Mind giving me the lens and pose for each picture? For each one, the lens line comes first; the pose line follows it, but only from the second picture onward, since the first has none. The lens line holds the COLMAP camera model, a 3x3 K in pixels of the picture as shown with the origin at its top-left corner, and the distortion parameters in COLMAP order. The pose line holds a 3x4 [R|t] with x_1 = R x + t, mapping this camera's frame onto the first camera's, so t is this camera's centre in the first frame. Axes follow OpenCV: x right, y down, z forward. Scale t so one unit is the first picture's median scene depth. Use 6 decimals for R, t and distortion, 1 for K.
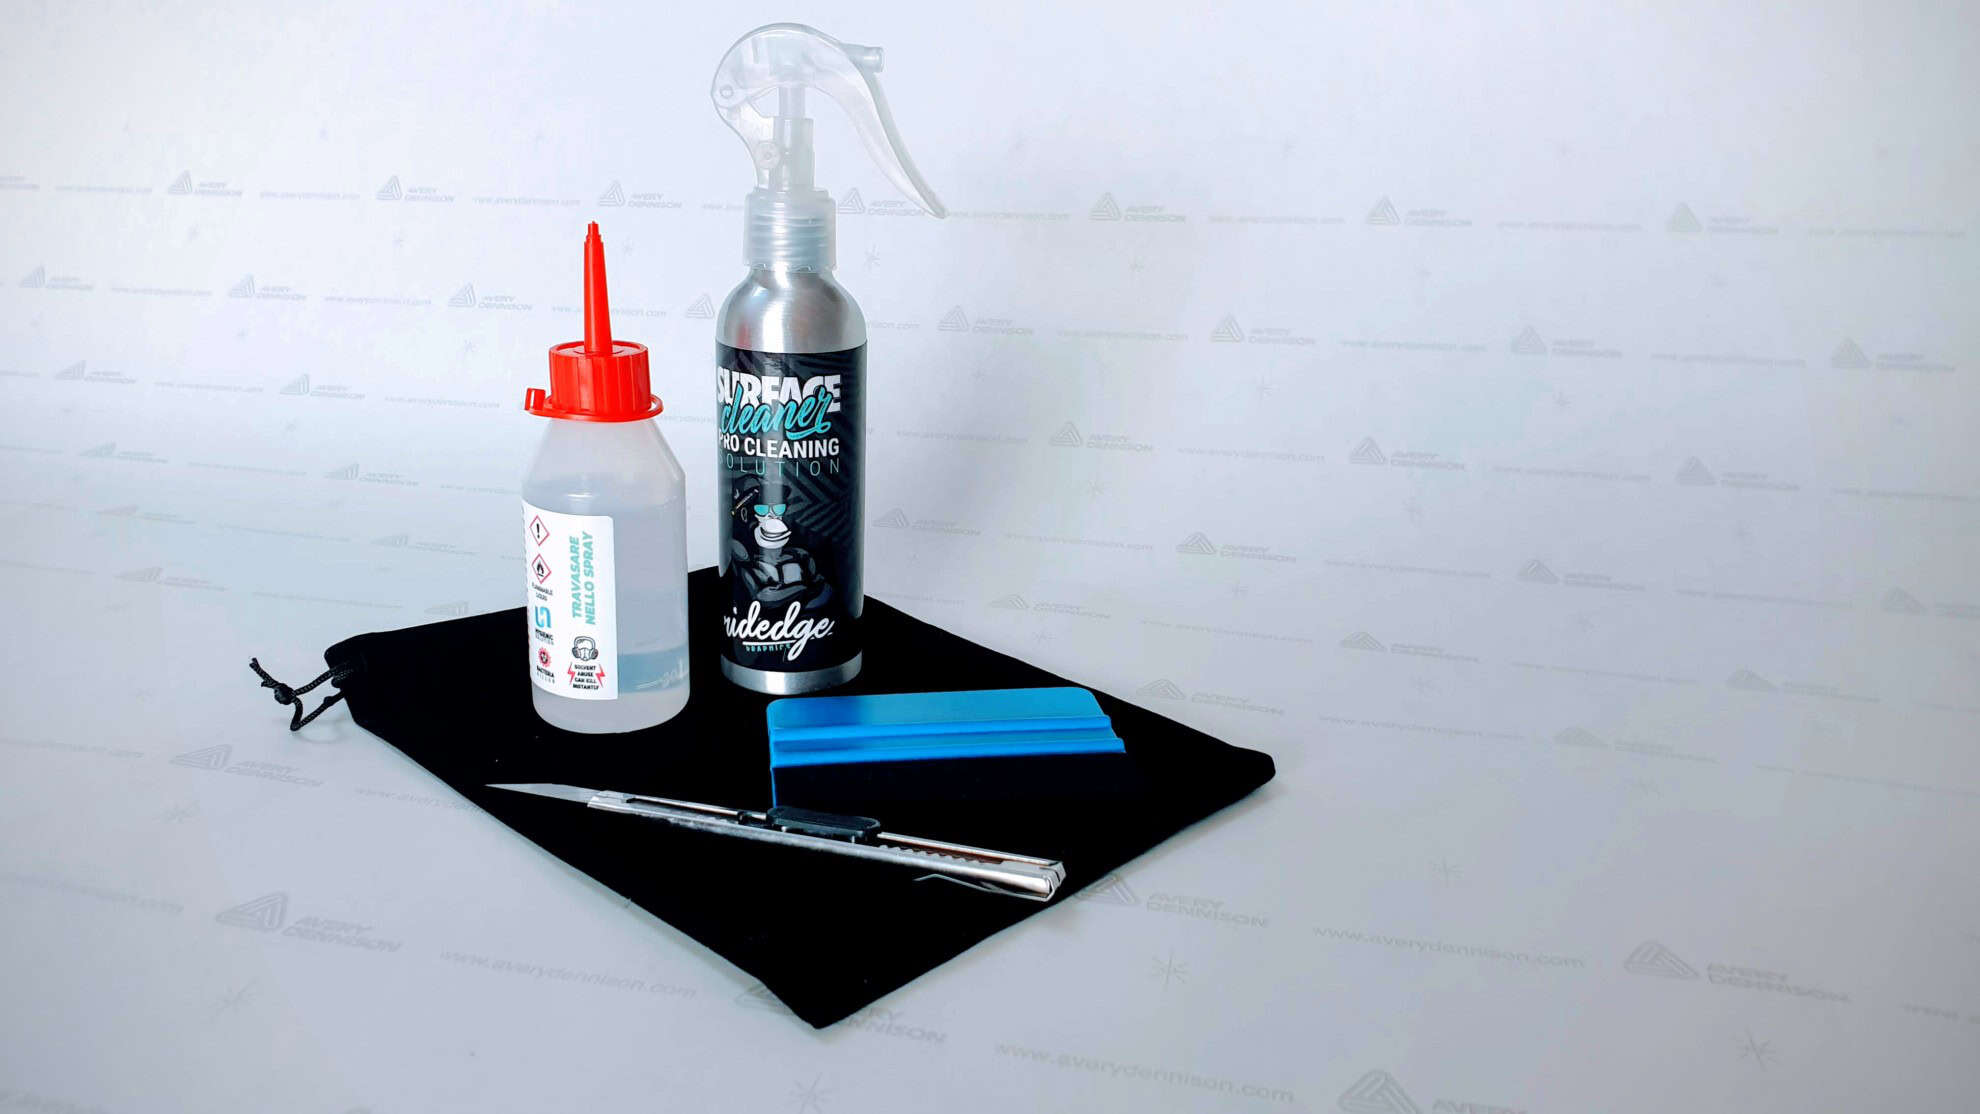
lens RADIAL K [[1515.0, 0, 990.0], [0, 1515.0, 557.0], [0, 0, 1]] dist [0.193516, -0.713055]
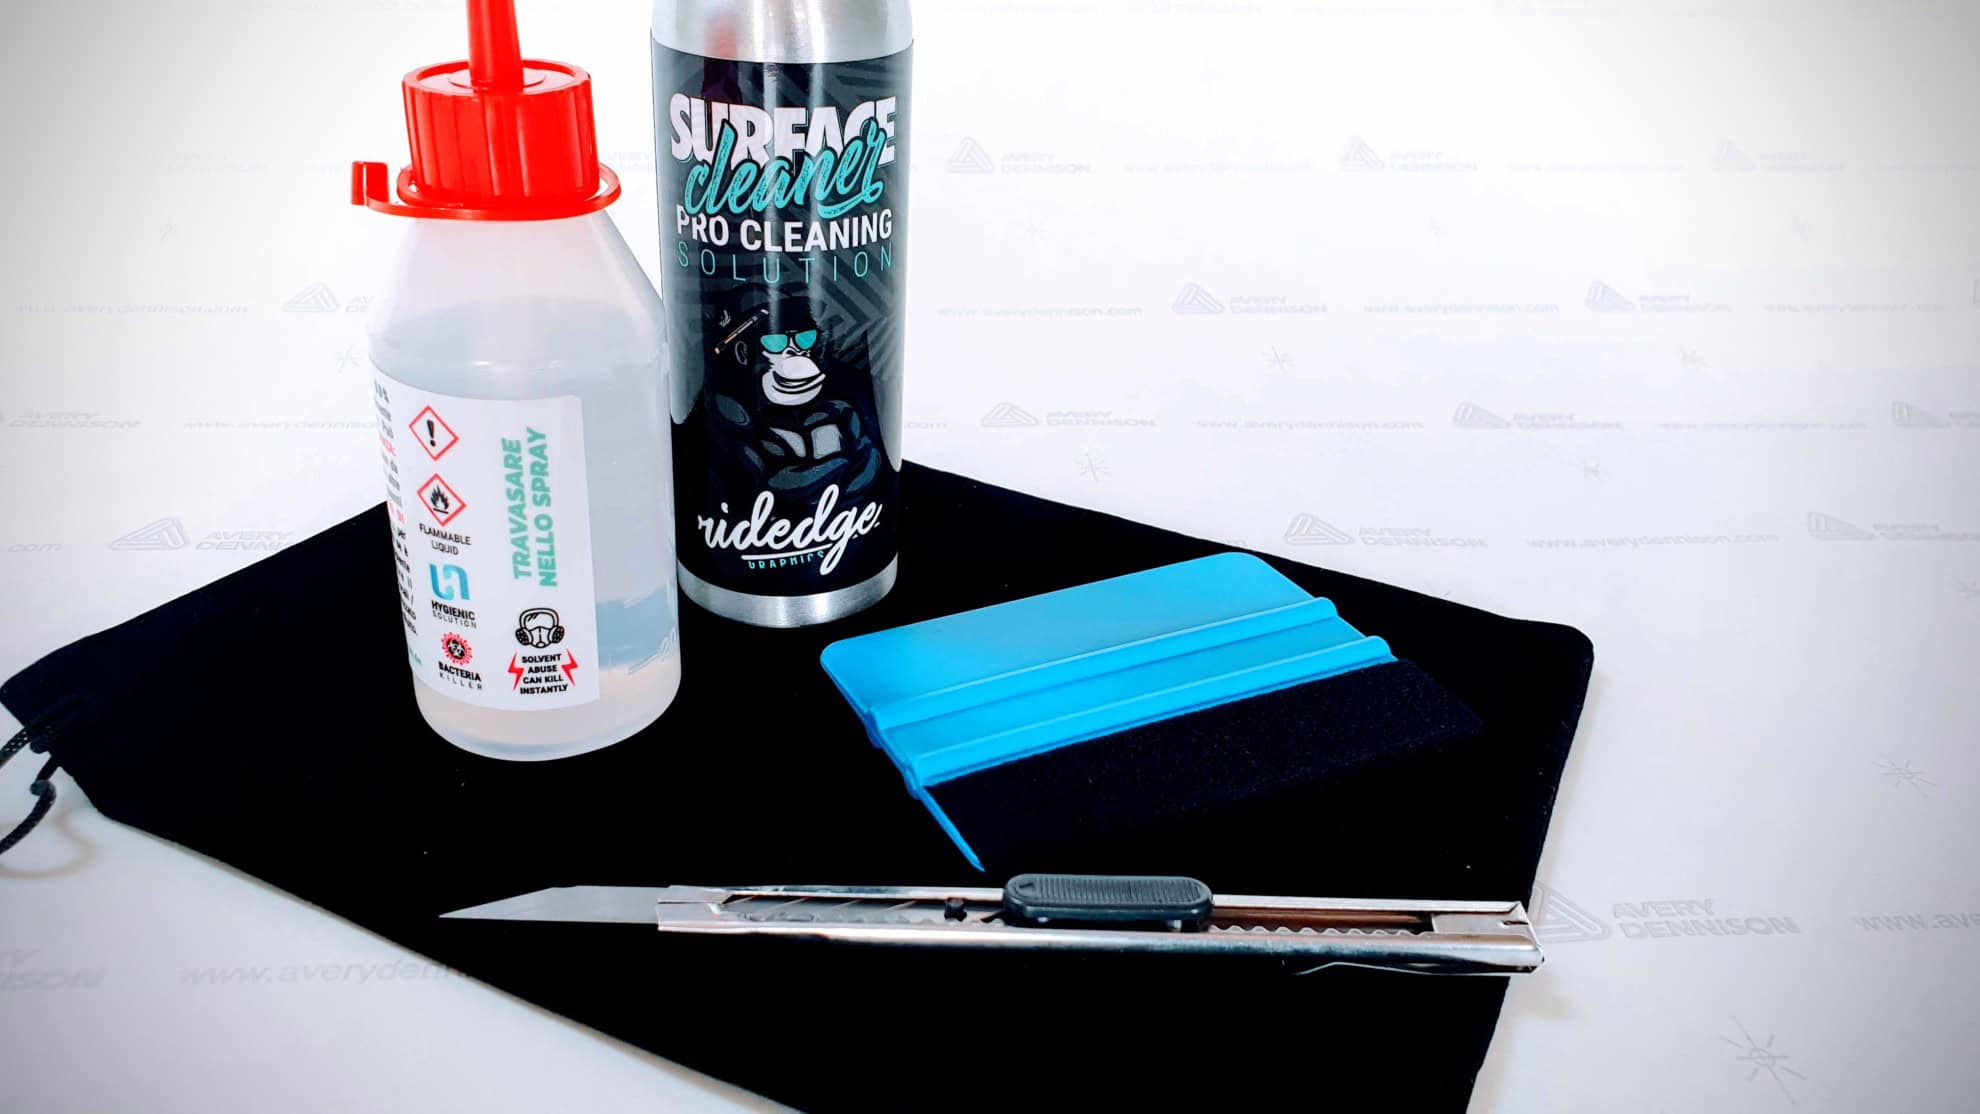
lens RADIAL K [[1515.0, 0, 990.0], [0, 1515.0, 557.0], [0, 0, 1]] dist [0.193516, -0.713055]
pose [[0.954580, -0.136820, 0.264683, -0.242265], [0.084858, 0.976385, 0.198672, -0.061271], [-0.285615, -0.167188, 0.943648, 0.407258]]
